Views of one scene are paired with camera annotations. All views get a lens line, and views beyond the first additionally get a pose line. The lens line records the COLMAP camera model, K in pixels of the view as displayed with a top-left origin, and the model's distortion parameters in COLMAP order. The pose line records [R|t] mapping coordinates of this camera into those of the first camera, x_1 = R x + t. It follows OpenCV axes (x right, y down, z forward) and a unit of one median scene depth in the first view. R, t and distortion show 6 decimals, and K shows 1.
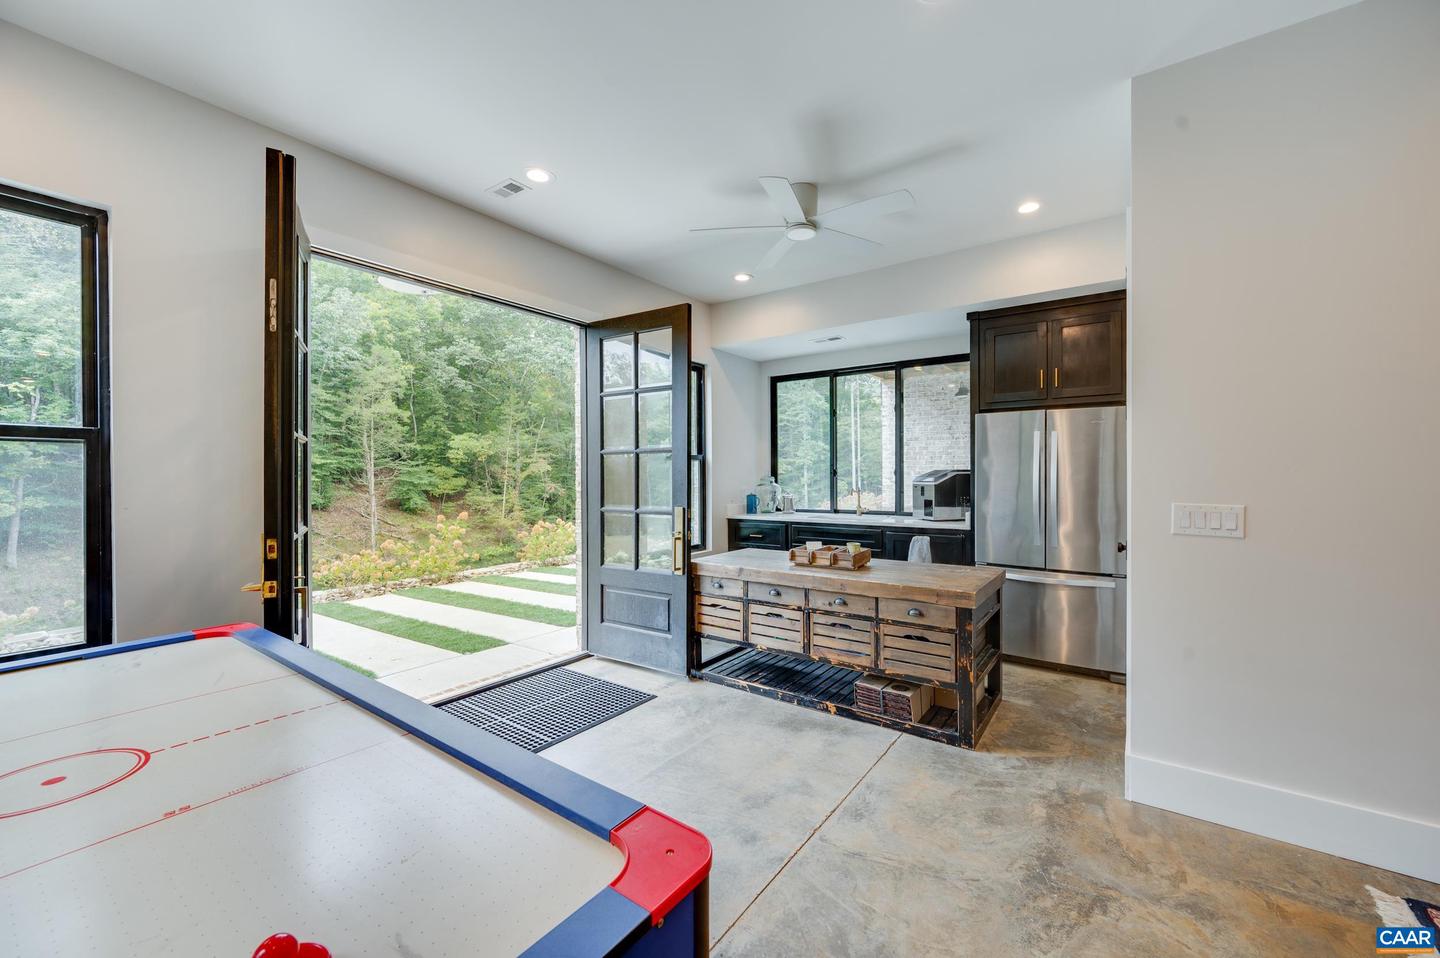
lens RADIAL K [[573.4, 0, 721.5], [0, 573.4, 477.0], [0, 0, 1]] dist [-0.001732, 0.000054]
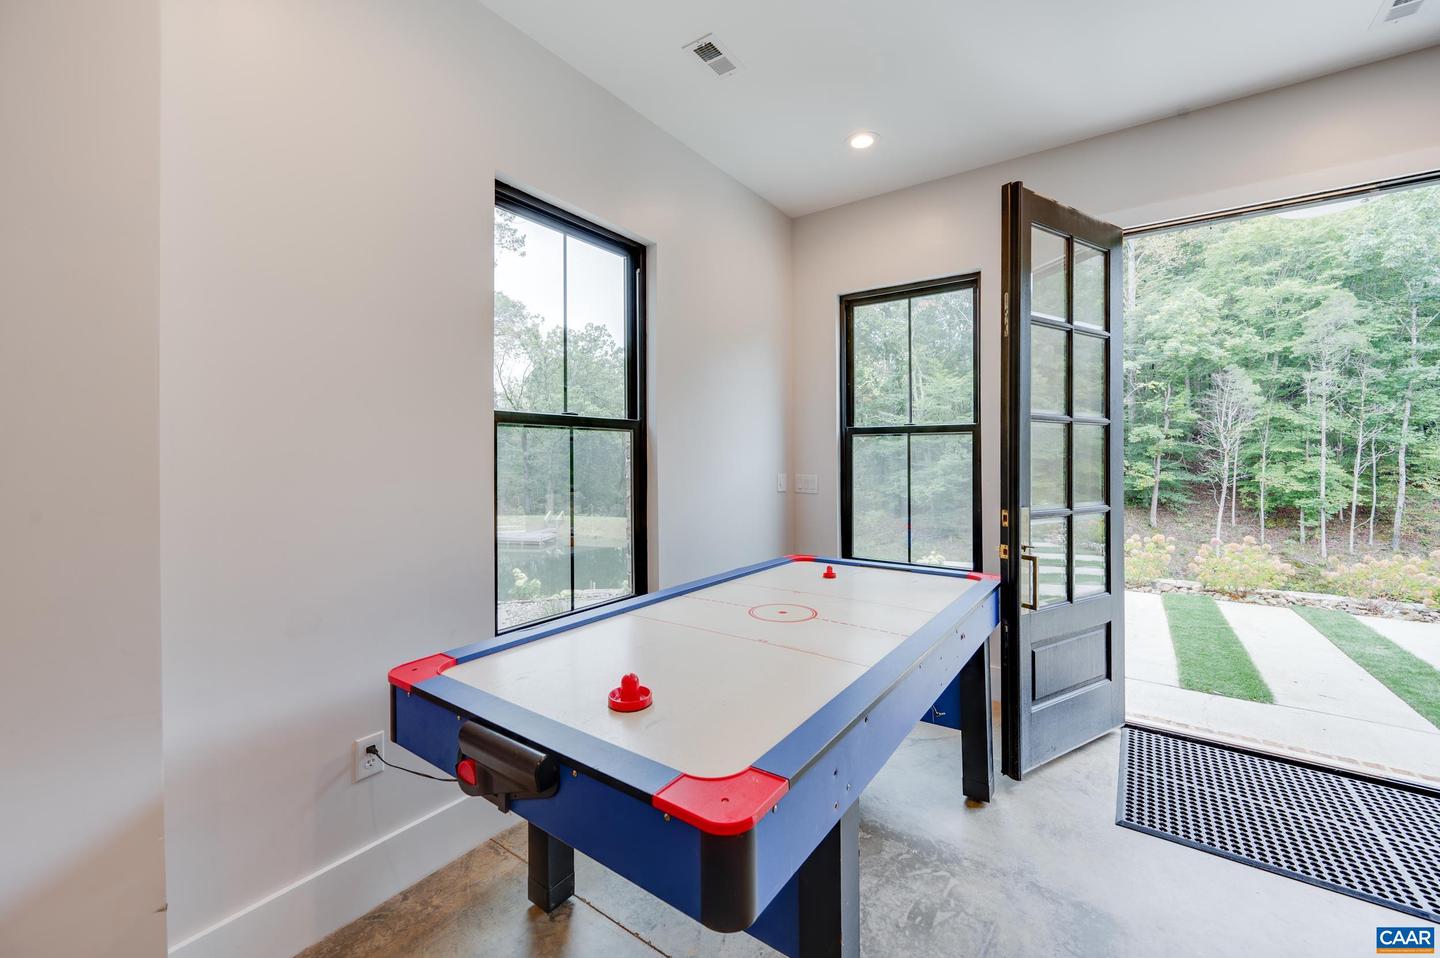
lens RADIAL K [[573.4, 0, 720.6], [0, 573.4, 459.4], [0, 0, 1]] dist [-0.001732, 0.000054]
pose [[-0.004640, 0.010350, -0.999936, 0.328967], [-0.003714, 0.999939, 0.010367, -0.006411], [0.999982, 0.003762, -0.004601, 0.320006]]
